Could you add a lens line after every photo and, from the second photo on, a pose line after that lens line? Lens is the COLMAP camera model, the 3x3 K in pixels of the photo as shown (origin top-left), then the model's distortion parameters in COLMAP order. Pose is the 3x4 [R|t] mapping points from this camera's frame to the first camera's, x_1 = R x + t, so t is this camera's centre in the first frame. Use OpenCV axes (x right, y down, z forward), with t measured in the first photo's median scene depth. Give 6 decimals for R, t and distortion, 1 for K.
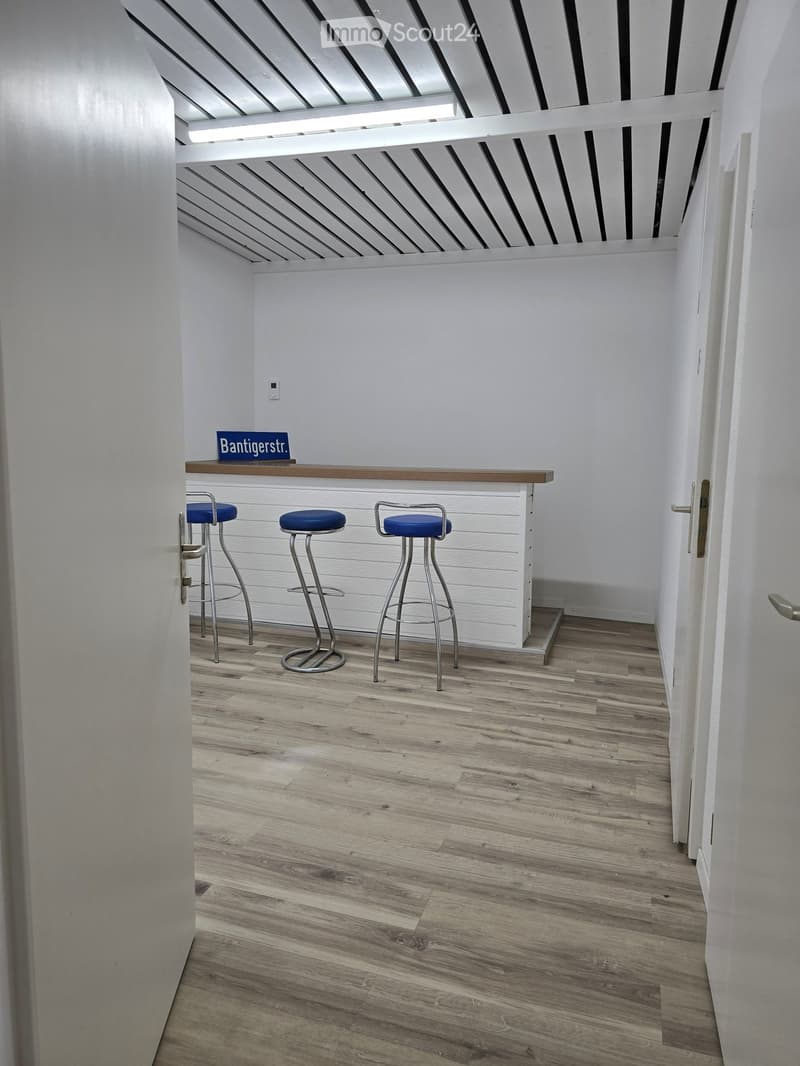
lens RADIAL K [[715.3, 0, 398.8], [0, 715.3, 531.2], [0, 0, 1]] dist [0.062889, -0.049232]
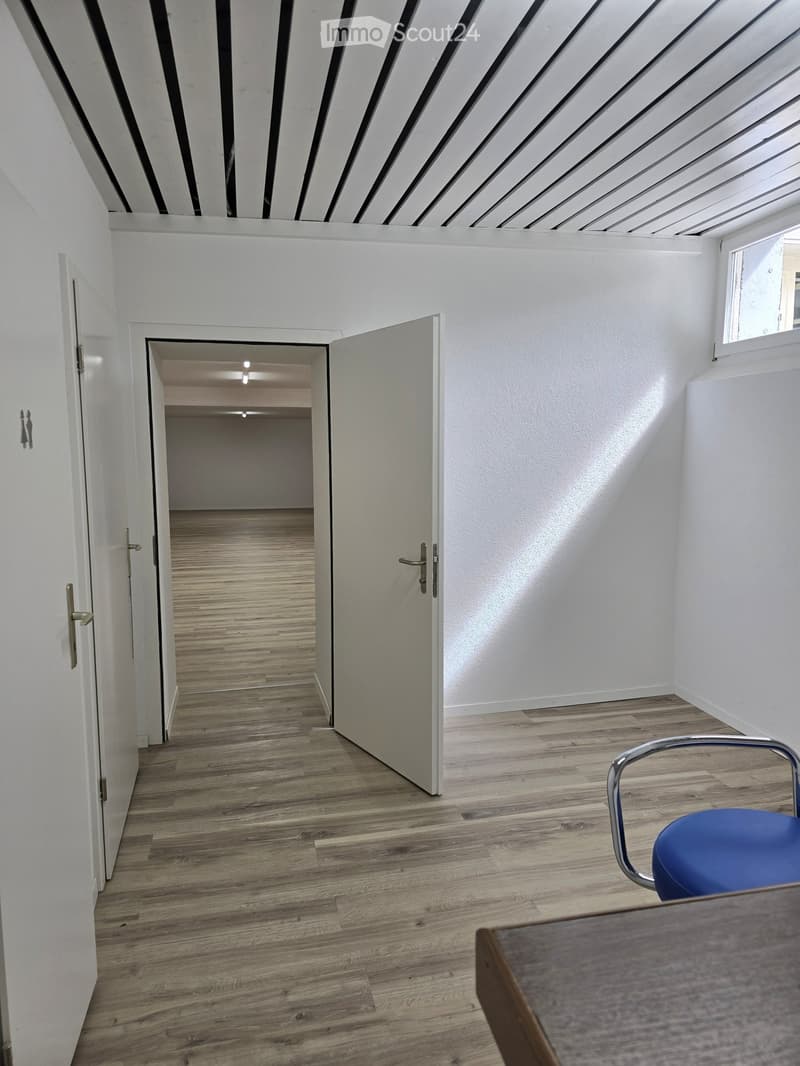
lens RADIAL K [[715.3, 0, 398.8], [0, 715.3, 531.2], [0, 0, 1]] dist [0.062889, -0.049232]
pose [[-0.862197, 0.050869, -0.504012, 0.506609], [-0.069003, 0.973878, 0.216332, -0.336382], [0.501851, 0.221299, -0.836165, 1.899158]]
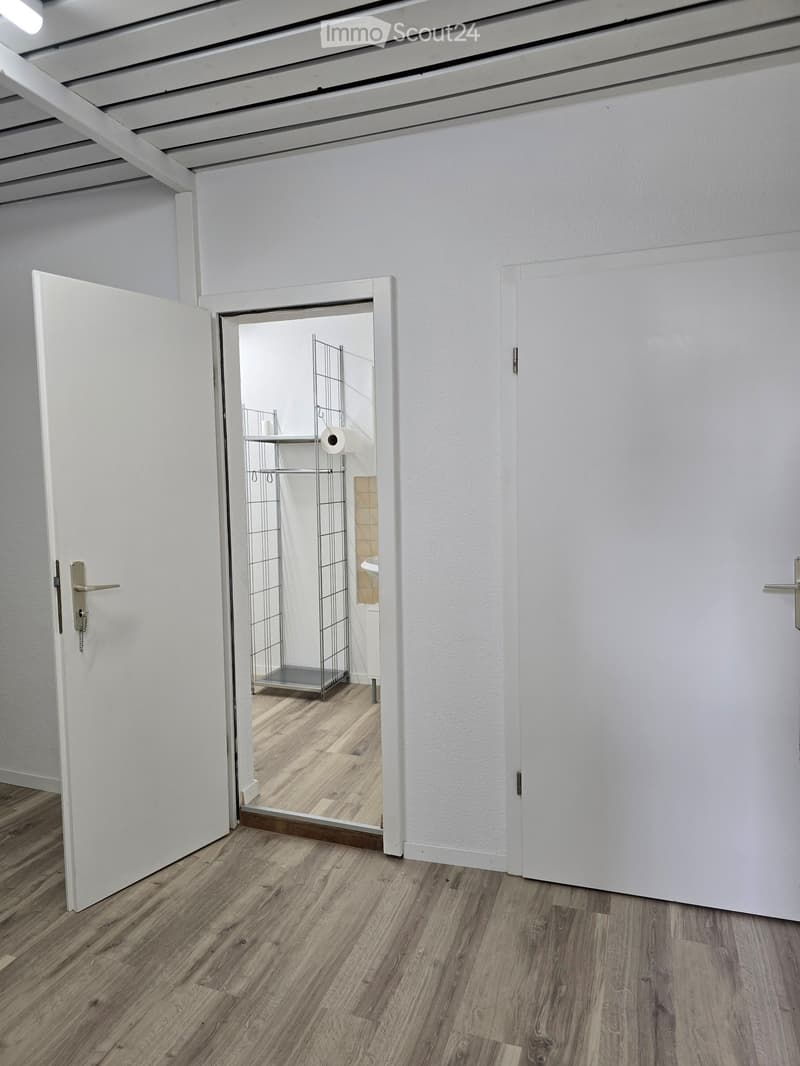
lens RADIAL K [[715.3, 0, 398.8], [0, 715.3, 531.2], [0, 0, 1]] dist [0.062889, -0.049232]
pose [[0.013634, -0.091647, 0.995698, -0.755257], [0.139885, 0.986173, 0.088855, -0.190607], [-0.990074, 0.138072, 0.026265, 0.913700]]
